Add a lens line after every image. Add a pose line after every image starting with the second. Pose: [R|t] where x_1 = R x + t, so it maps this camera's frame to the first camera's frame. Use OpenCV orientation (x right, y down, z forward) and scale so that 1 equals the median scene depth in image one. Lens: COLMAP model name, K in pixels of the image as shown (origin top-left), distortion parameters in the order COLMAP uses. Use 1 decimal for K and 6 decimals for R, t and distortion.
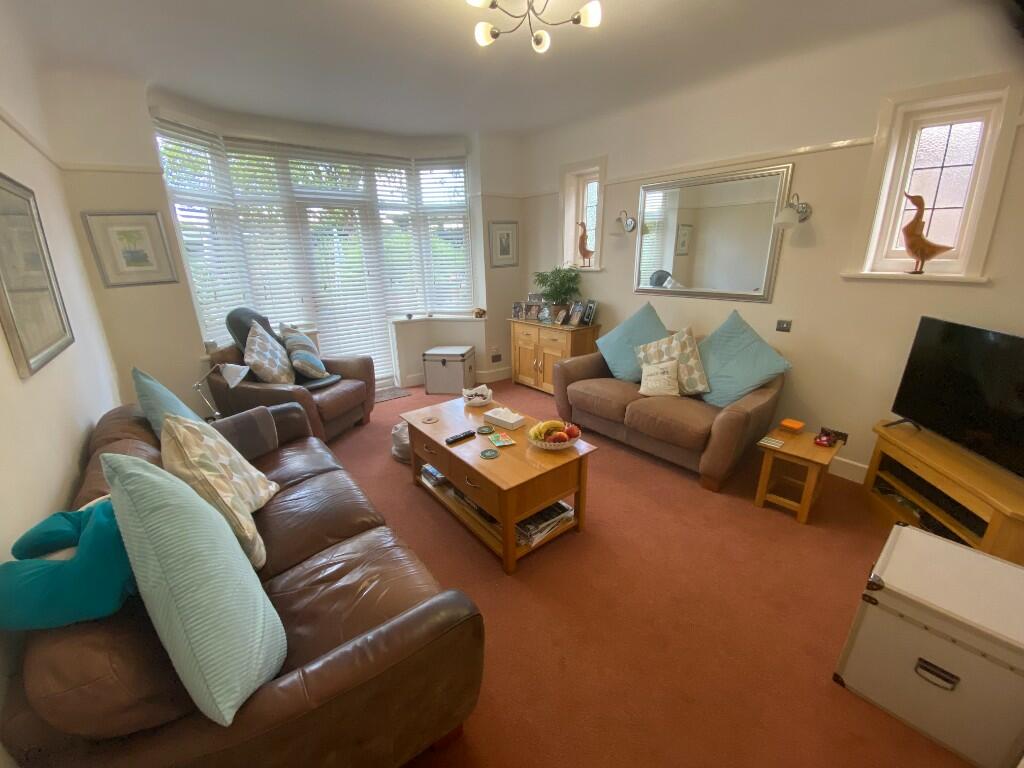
lens RADIAL K [[419.5, 0, 520.5], [0, 419.5, 388.2], [0, 0, 1]] dist [0.001405, -0.019046]
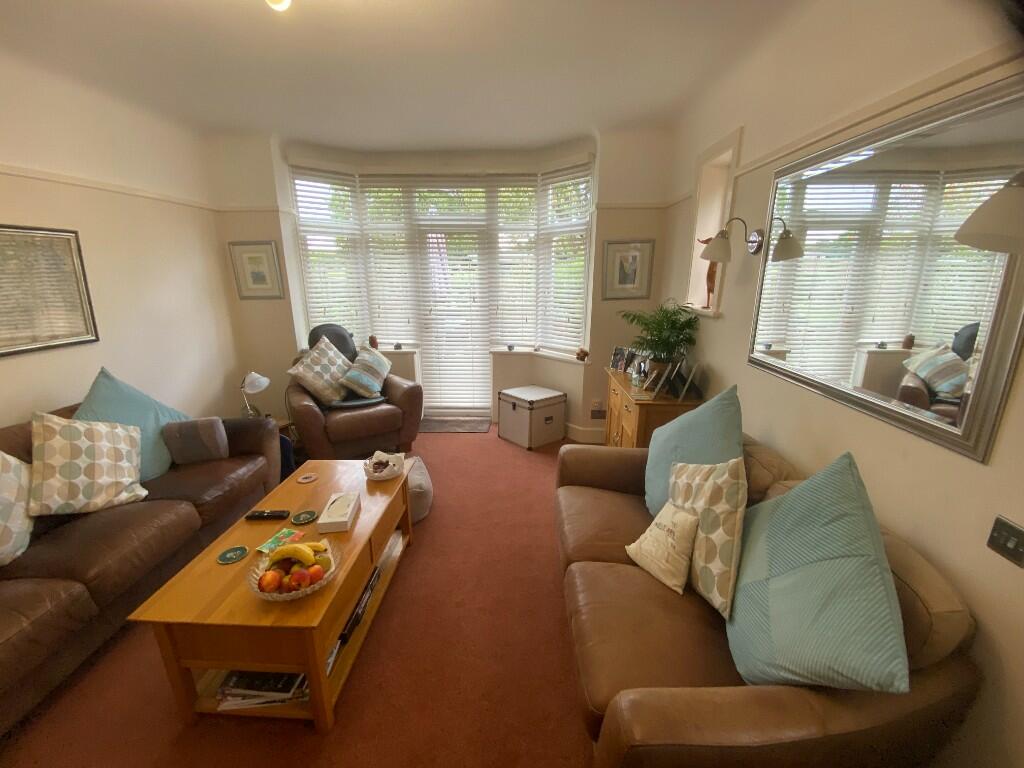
lens RADIAL K [[413.6, 0, 512.0], [0, 413.6, 384.0], [0, 0, 1]] dist [0.031780, -0.026988]
pose [[0.757182, 0.184301, -0.626665, 0.362619], [-0.214151, 0.976388, 0.028401, -0.138920], [0.617102, 0.112696, 0.778771, 0.359011]]
